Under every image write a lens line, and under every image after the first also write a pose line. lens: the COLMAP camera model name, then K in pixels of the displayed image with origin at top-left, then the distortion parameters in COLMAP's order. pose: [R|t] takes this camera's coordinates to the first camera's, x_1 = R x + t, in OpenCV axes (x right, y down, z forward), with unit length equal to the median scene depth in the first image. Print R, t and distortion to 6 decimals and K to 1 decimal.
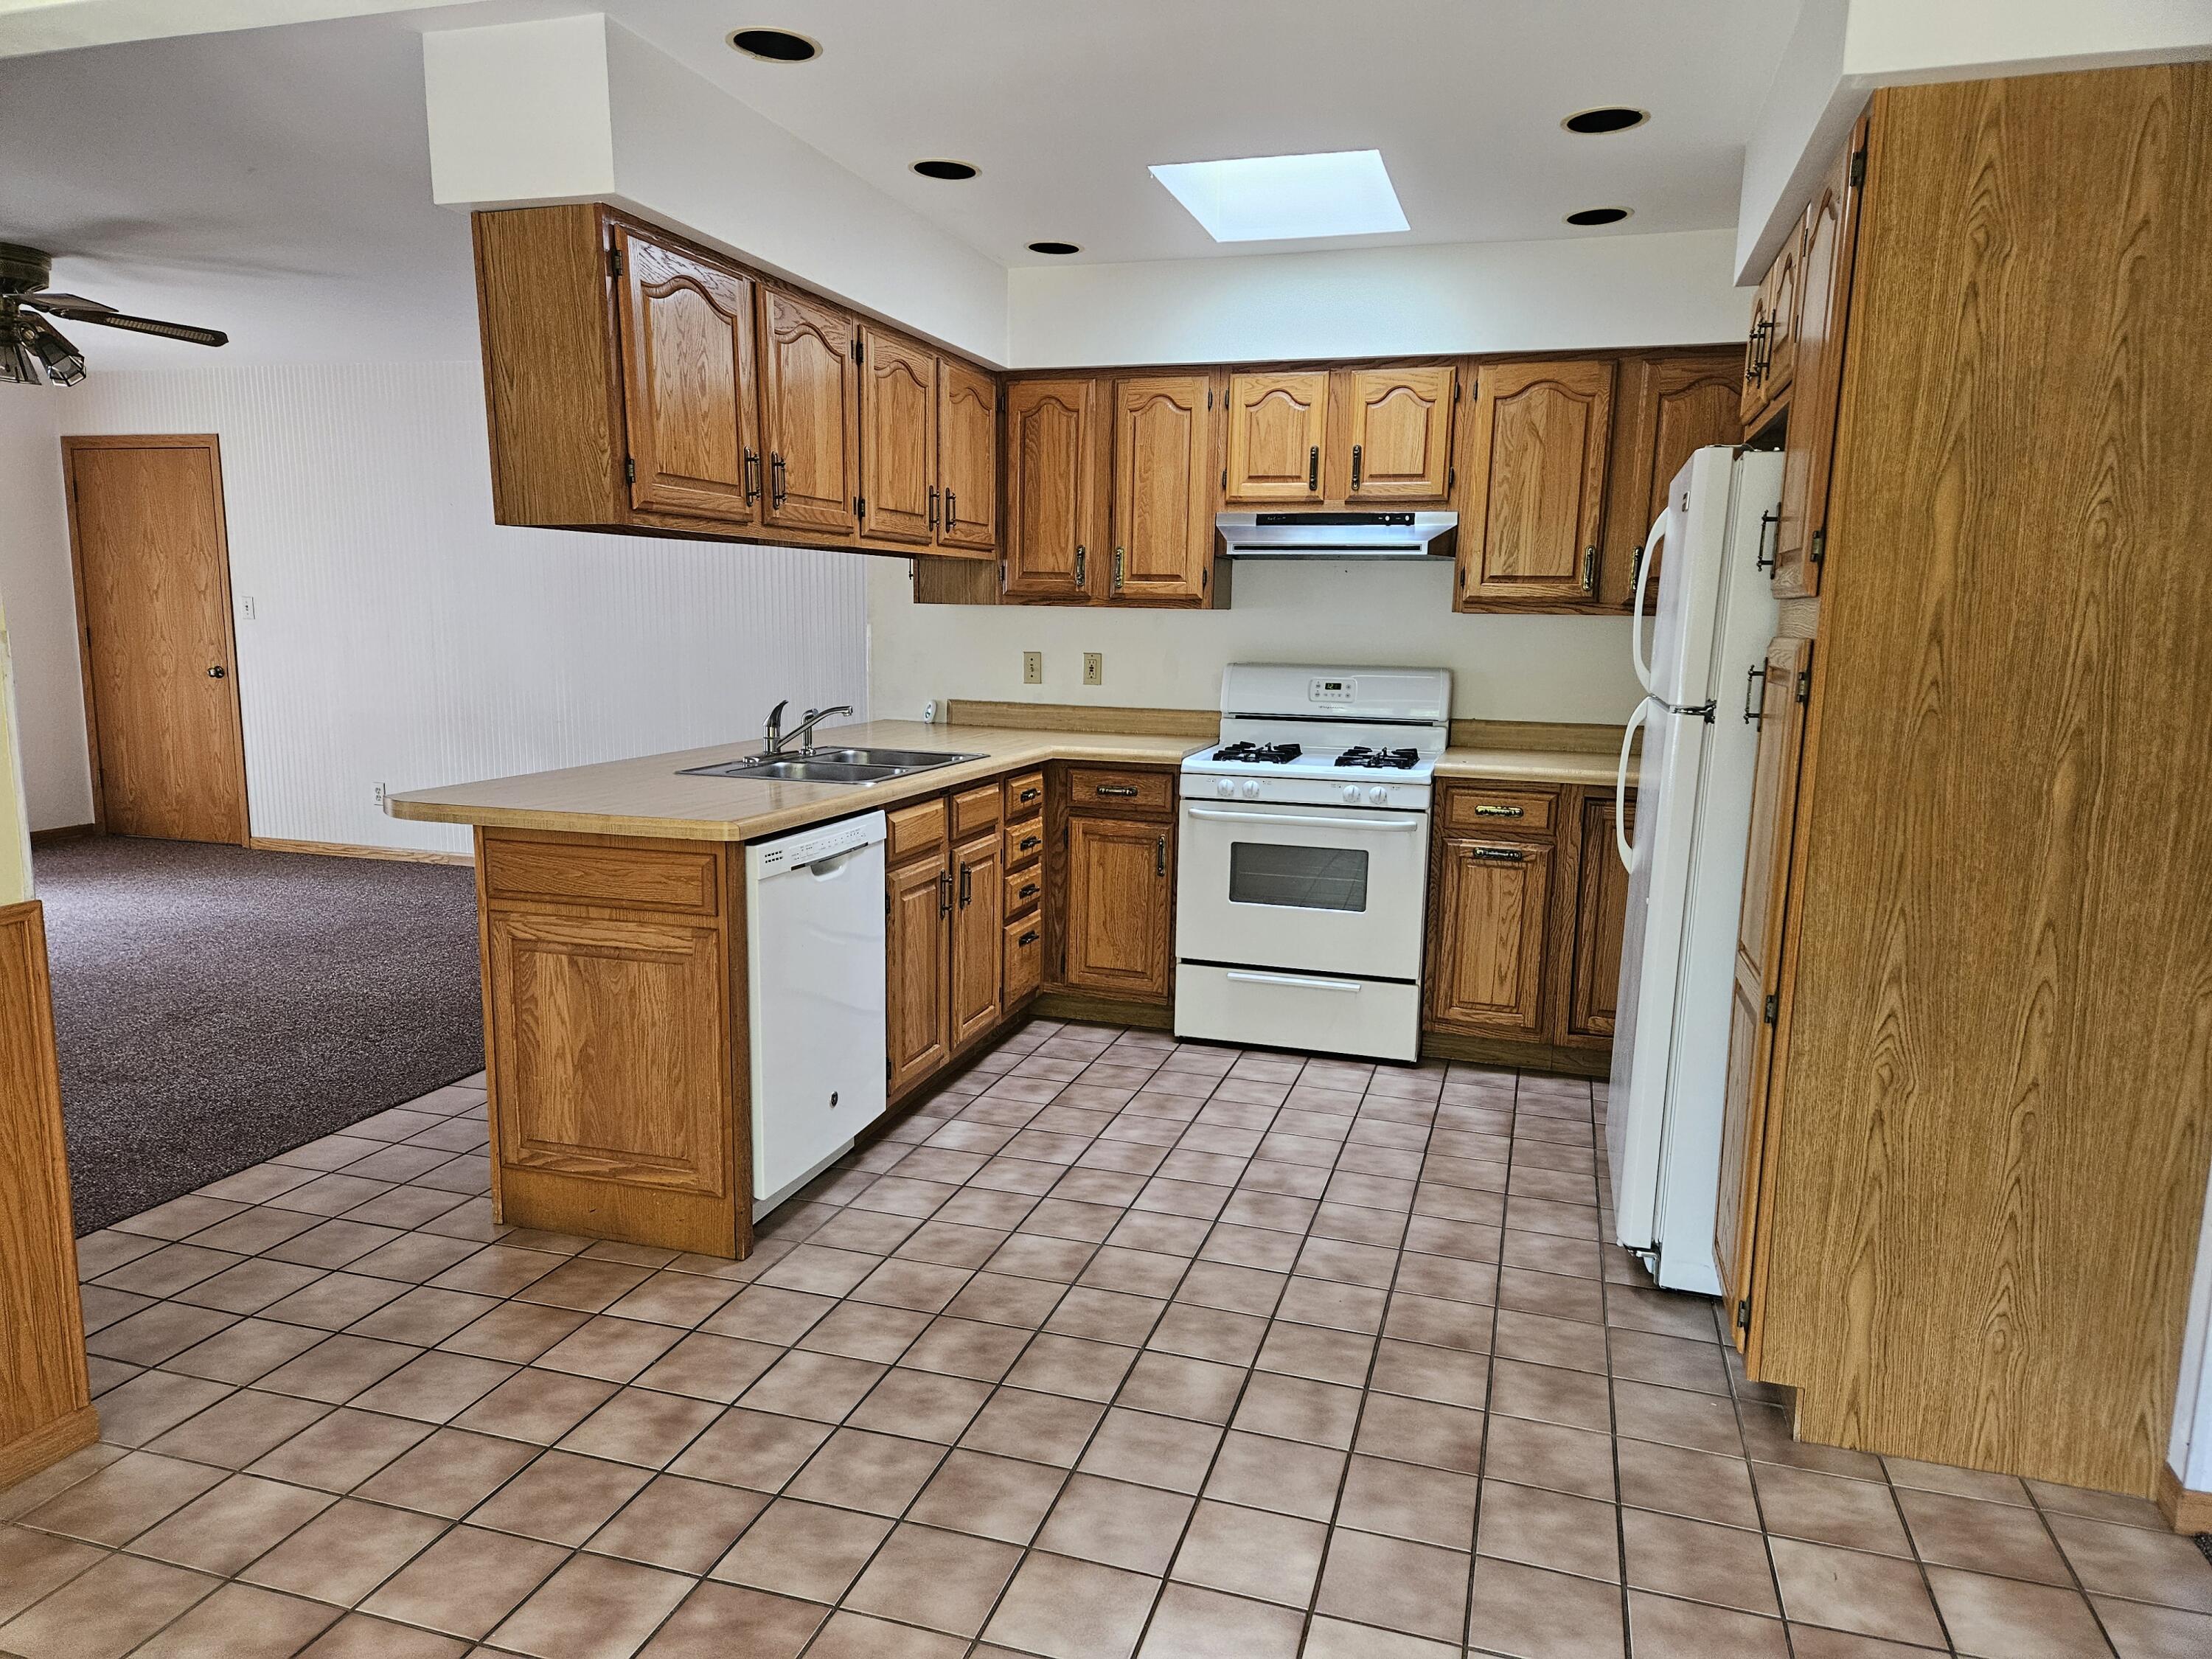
lens RADIAL K [[1463.0, 0, 1109.2], [0, 1463.0, 834.7], [0, 0, 1]] dist [0.069147, -0.050287]
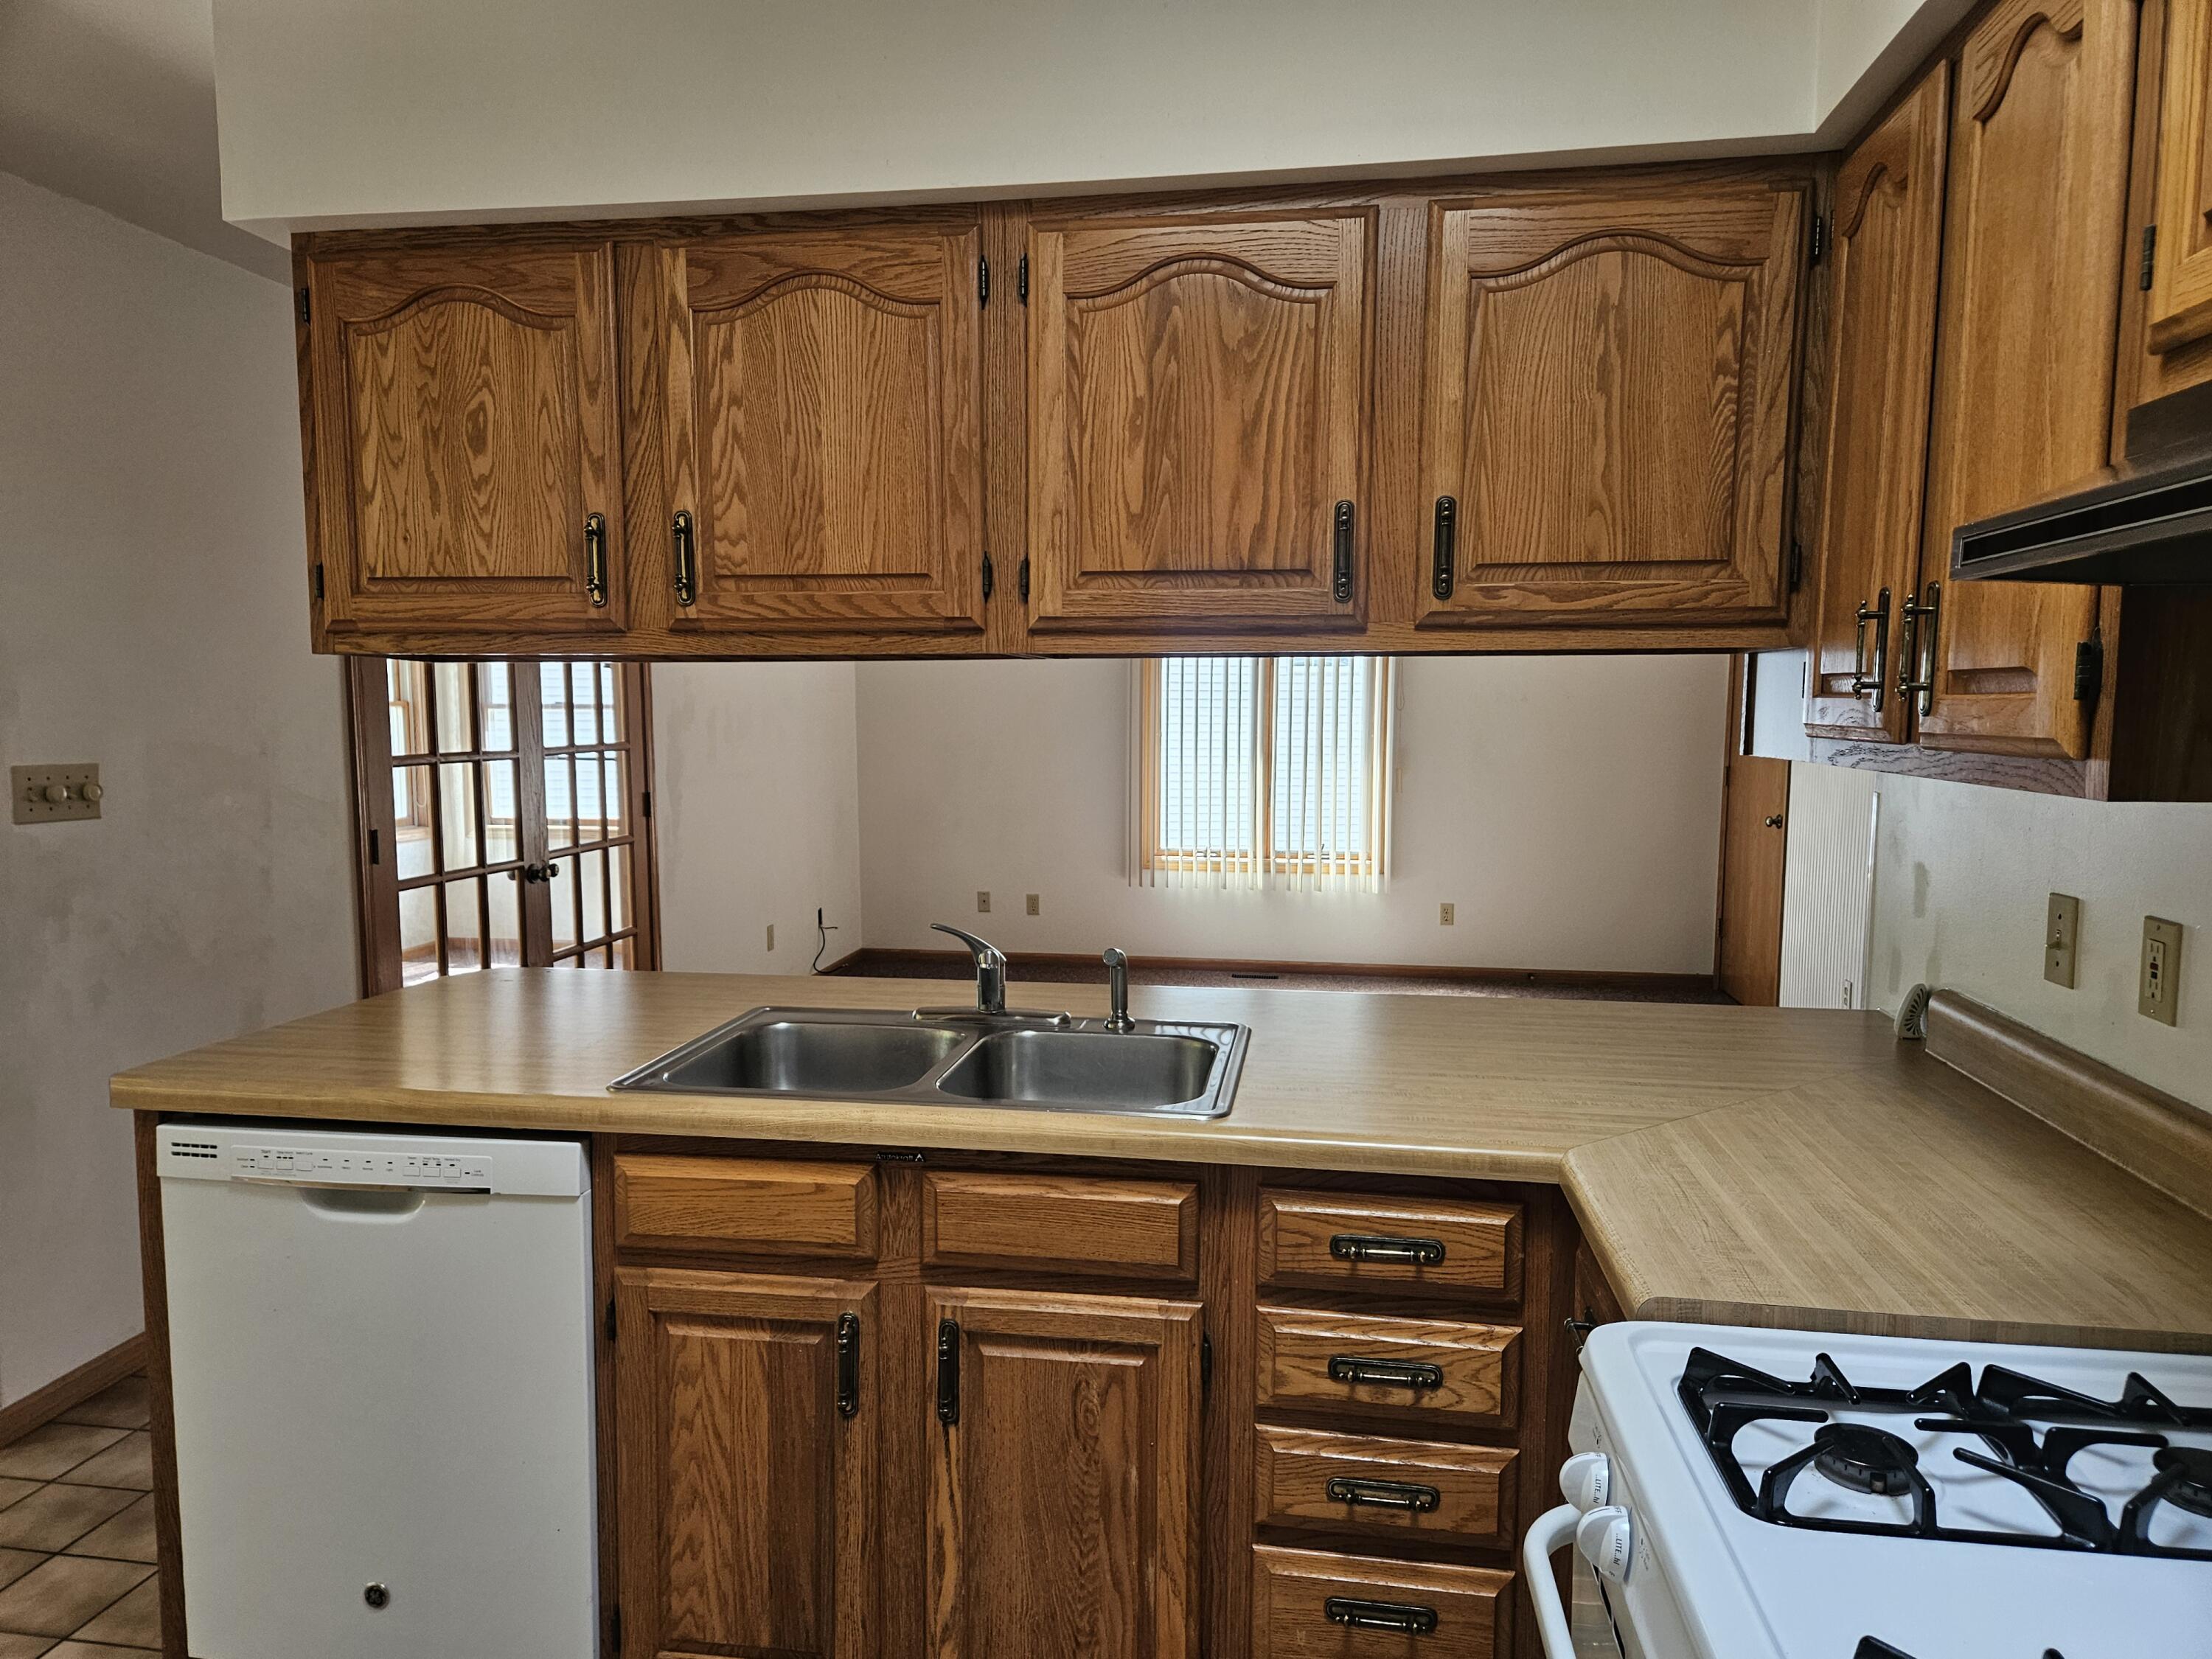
lens RADIAL K [[1463.0, 0, 1106.5], [0, 1463.0, 848.6], [0, 0, 1]] dist [0.069147, -0.050287]
pose [[0.144042, 0.079405, -0.986381, 0.392463], [-0.152471, 0.986654, 0.057161, -0.180678], [0.977755, 0.142161, 0.154227, 1.071464]]
